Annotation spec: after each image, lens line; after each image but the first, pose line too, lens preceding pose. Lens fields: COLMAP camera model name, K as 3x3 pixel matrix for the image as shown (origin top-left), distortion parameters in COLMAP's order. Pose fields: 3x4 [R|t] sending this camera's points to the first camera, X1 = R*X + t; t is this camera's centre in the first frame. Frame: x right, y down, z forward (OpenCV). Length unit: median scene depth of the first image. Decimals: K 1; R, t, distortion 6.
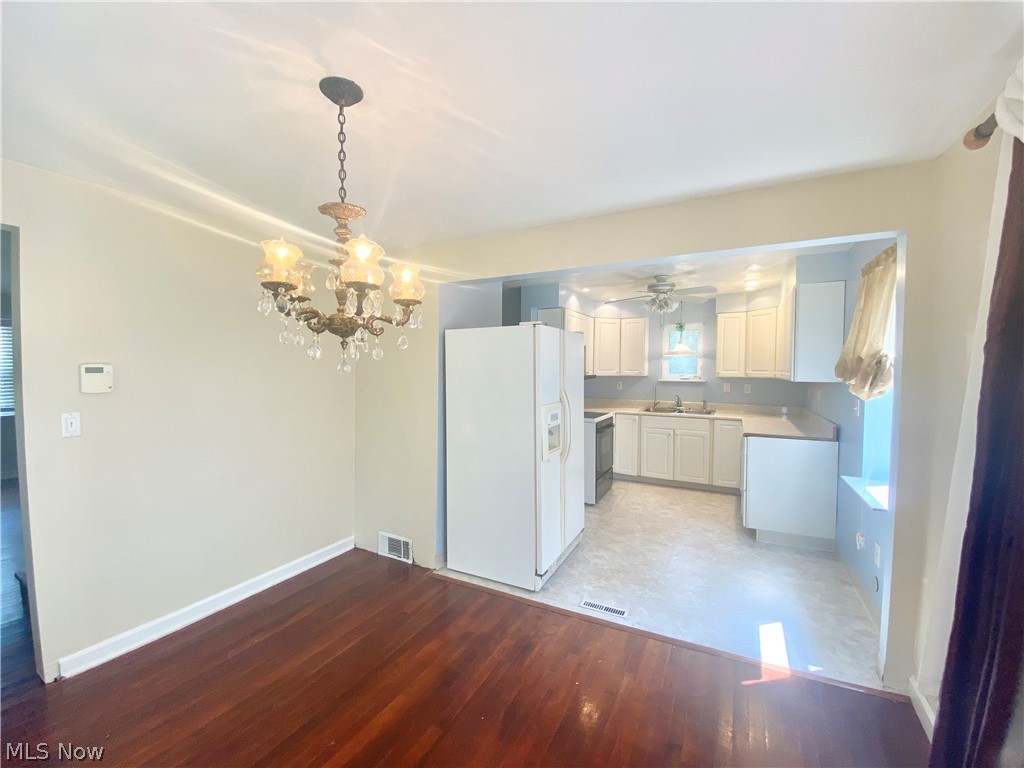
lens RADIAL K [[406.9, 0, 513.7], [0, 406.9, 387.1], [0, 0, 1]] dist [-0.000264, -0.008643]
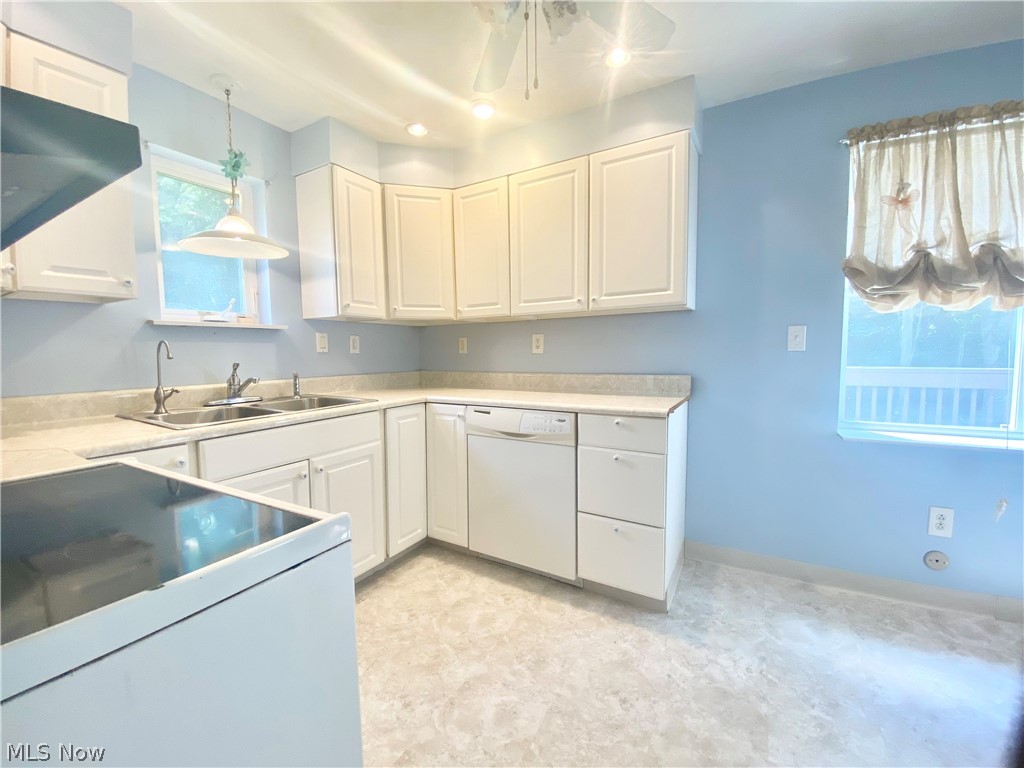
lens RADIAL K [[416.3, 0, 509.8], [0, 416.3, 382.5], [0, 0, 1]] dist [0.031550, -0.021533]
pose [[0.026065, -0.072327, 0.997040, 0.057992], [0.051991, 0.996127, 0.070902, 0.027503], [-0.998307, 0.049989, 0.029725, 0.911342]]
